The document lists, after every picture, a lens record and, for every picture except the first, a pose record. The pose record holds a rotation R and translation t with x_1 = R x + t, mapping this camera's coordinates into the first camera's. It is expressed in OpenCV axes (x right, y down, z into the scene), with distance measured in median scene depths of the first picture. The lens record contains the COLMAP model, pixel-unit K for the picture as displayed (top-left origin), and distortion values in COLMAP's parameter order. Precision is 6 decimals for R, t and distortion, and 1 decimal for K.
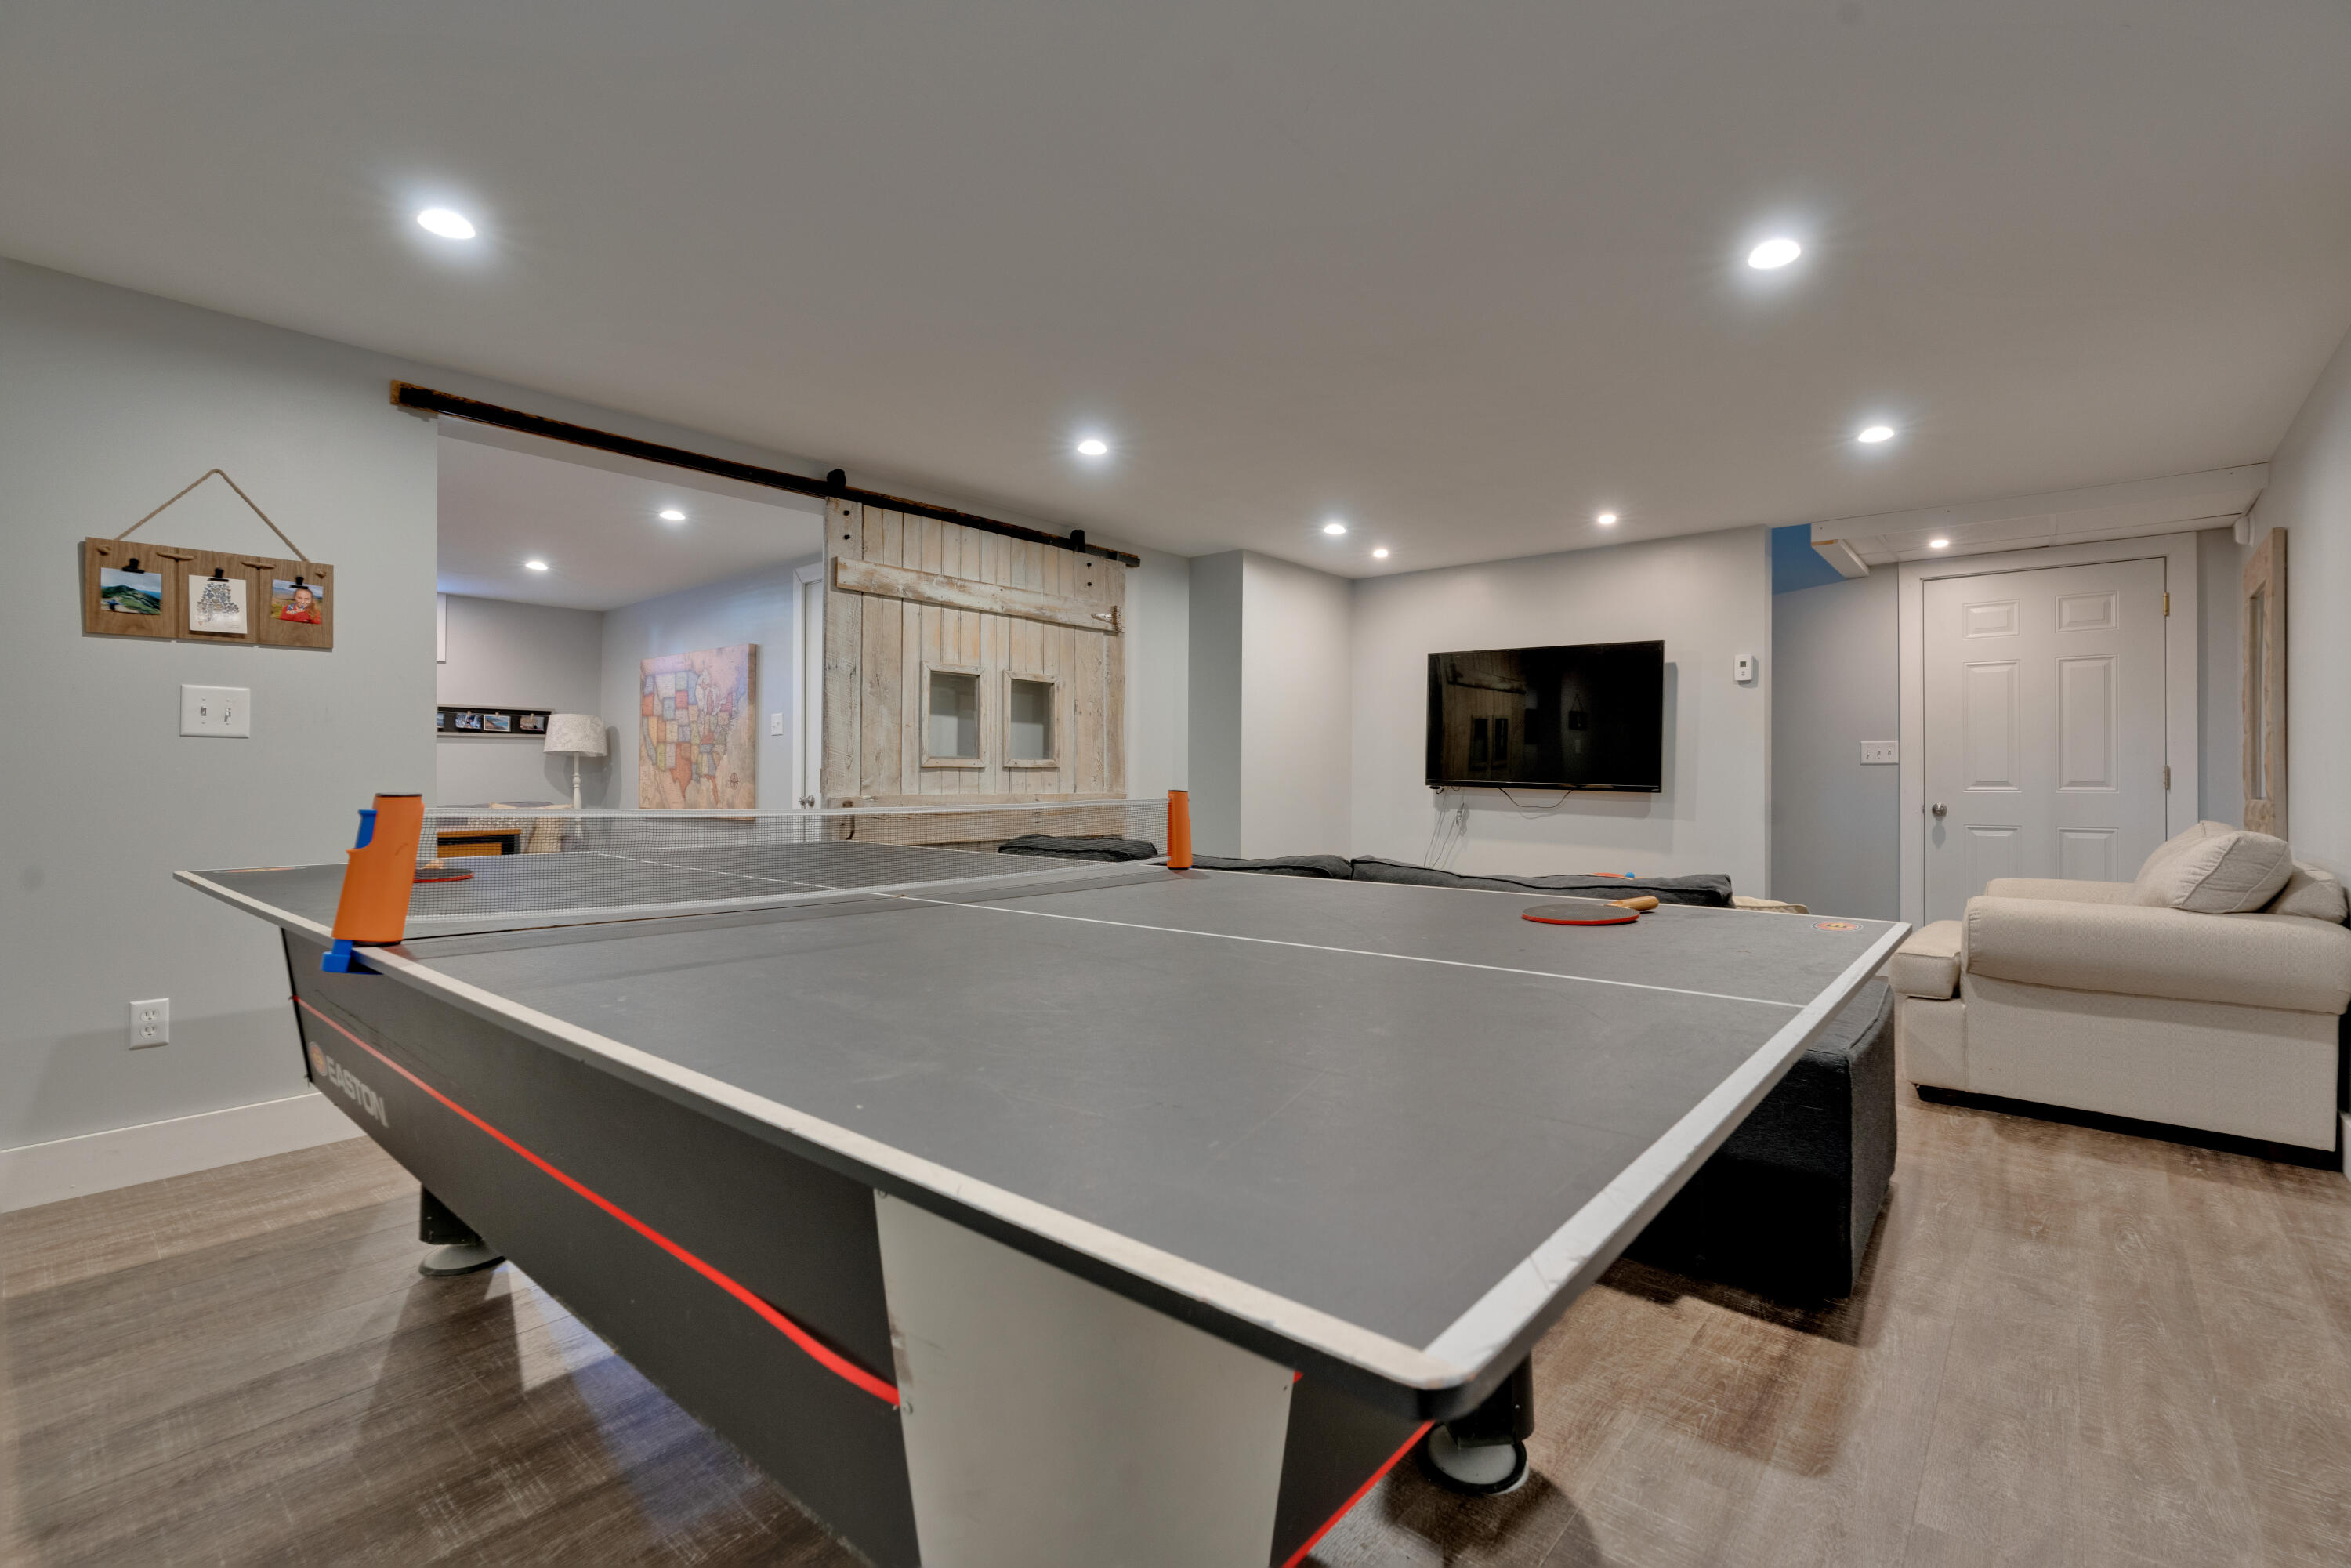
lens RADIAL K [[1052.4, 0, 1182.5], [0, 1052.4, 776.8], [0, 0, 1]] dist [-0.002508, -0.000105]
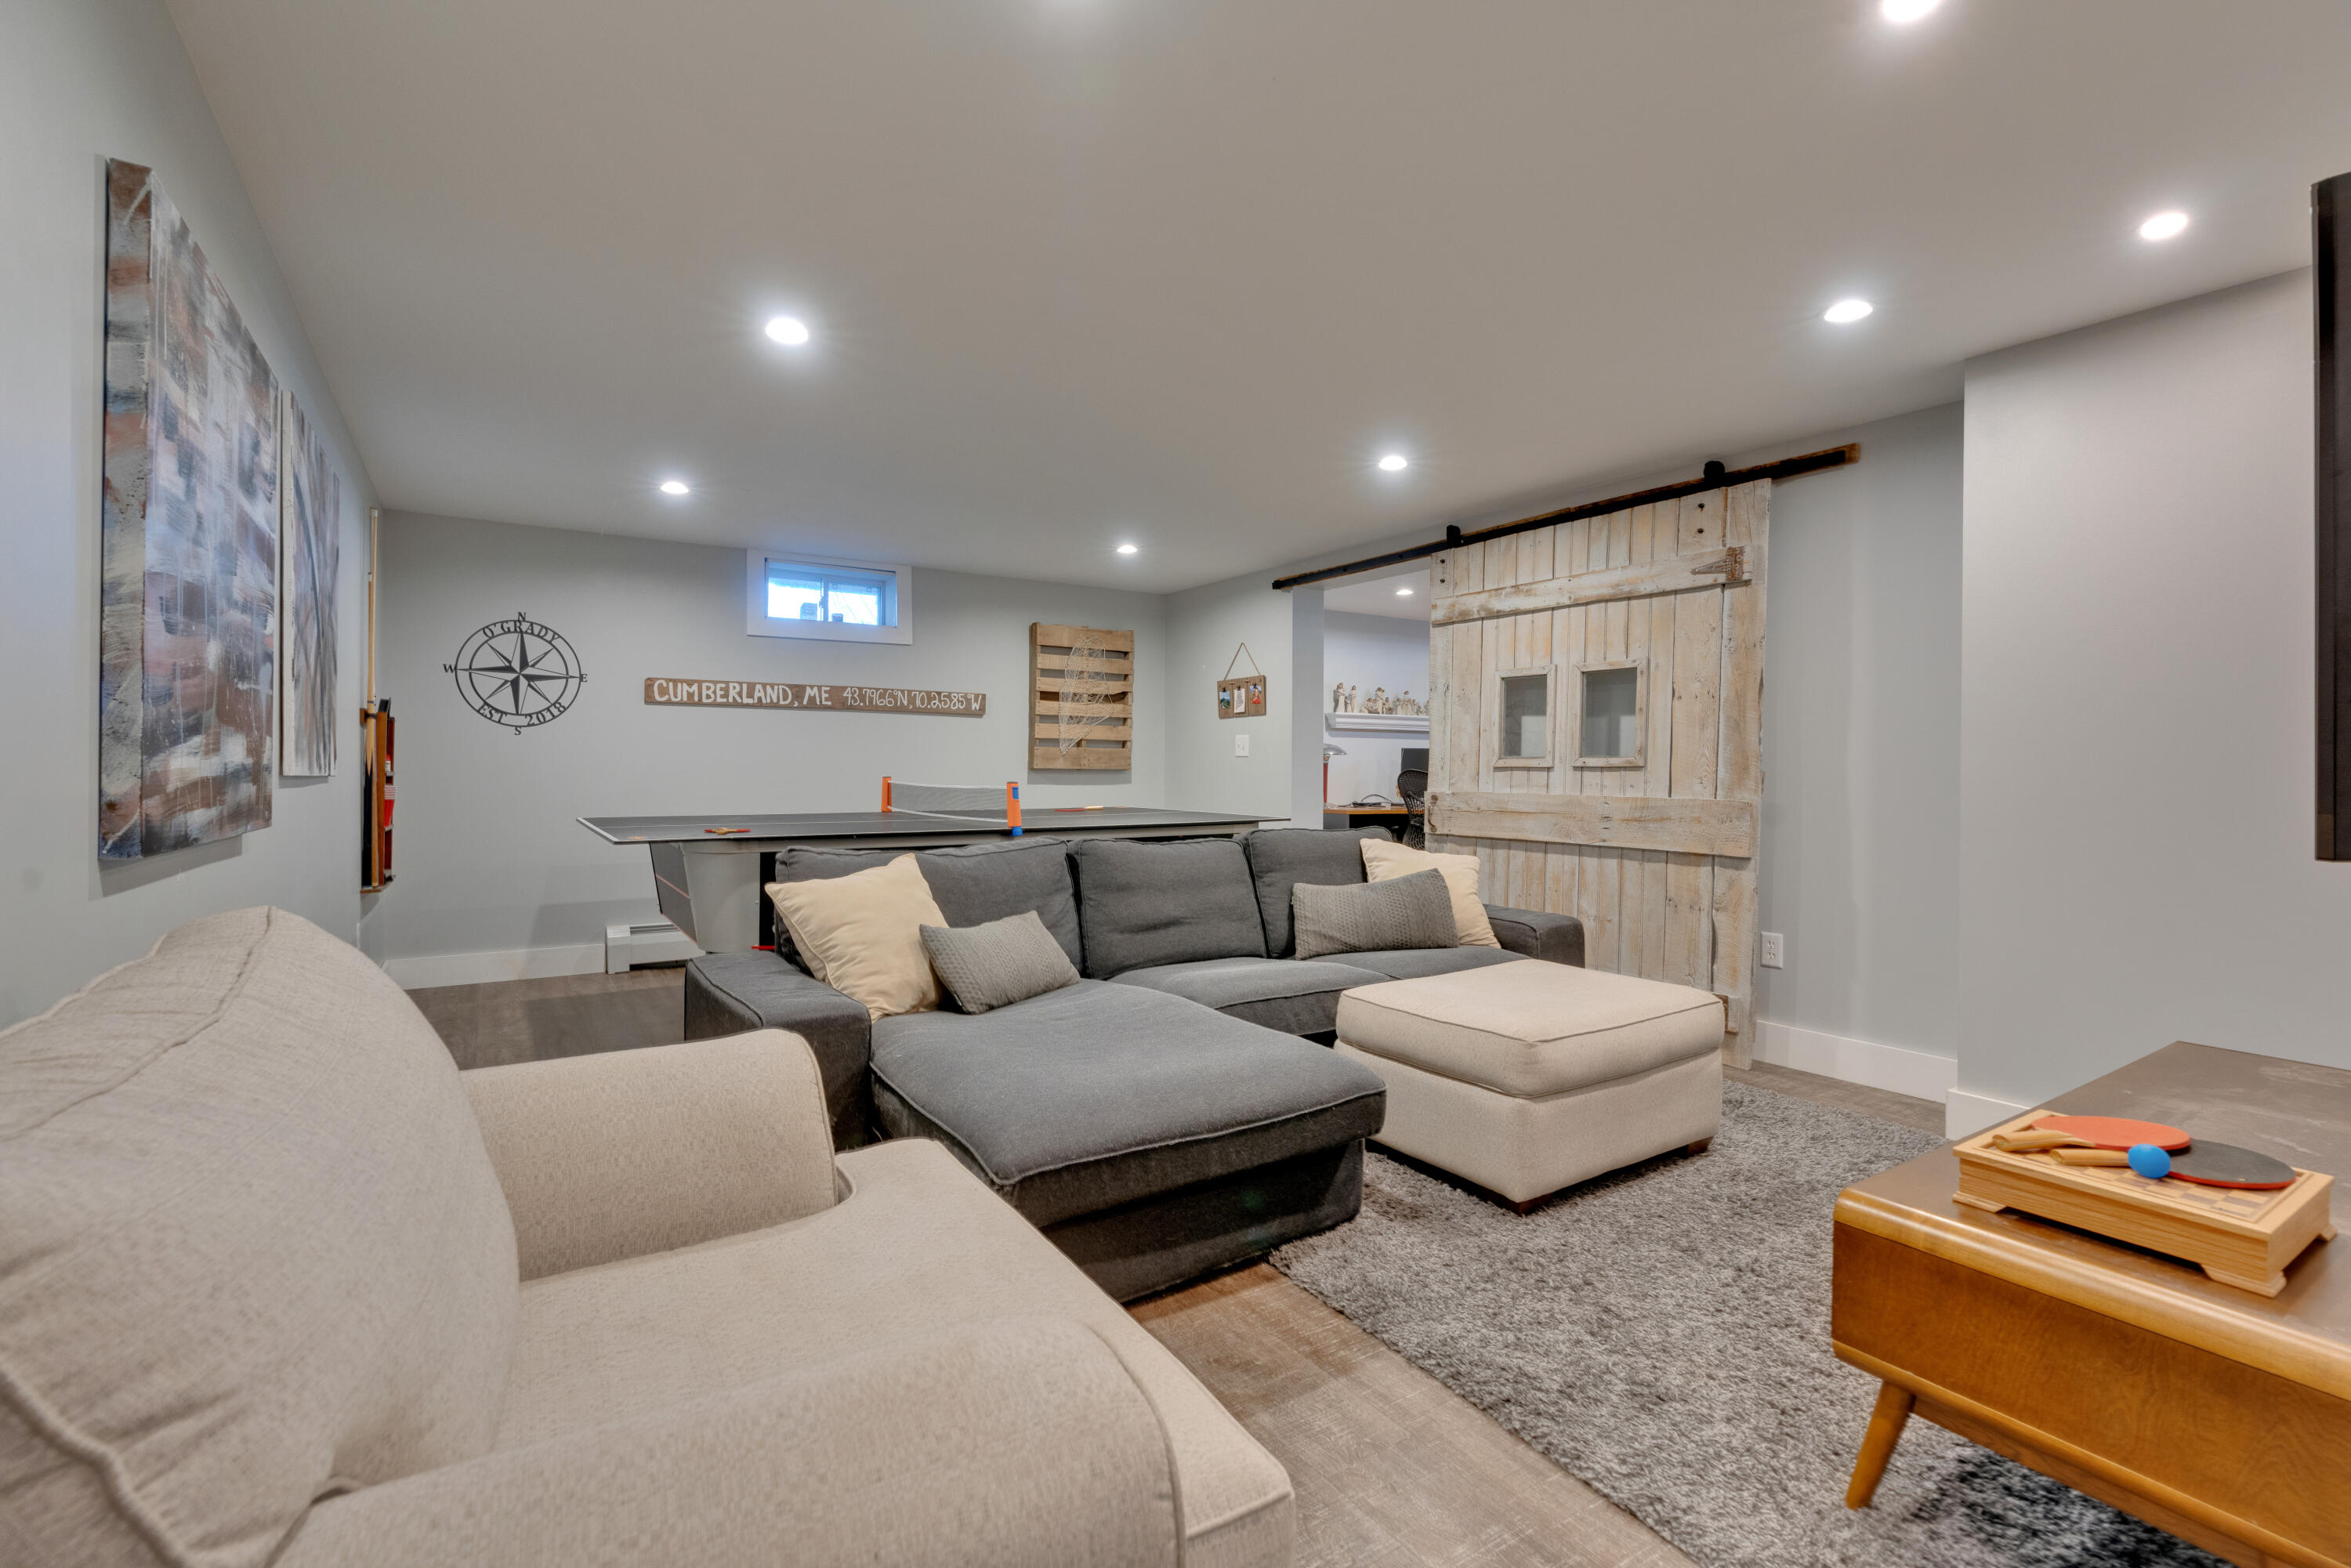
lens RADIAL K [[1052.4, 0, 1182.2], [0, 1052.4, 782.0], [0, 0, 1]] dist [-0.002508, -0.000105]
pose [[-0.273386, 0.006544, -0.961882, 0.862424], [-0.006752, 0.999939, 0.008722, -0.001189], [0.961881, 0.008879, -0.273325, 0.949555]]
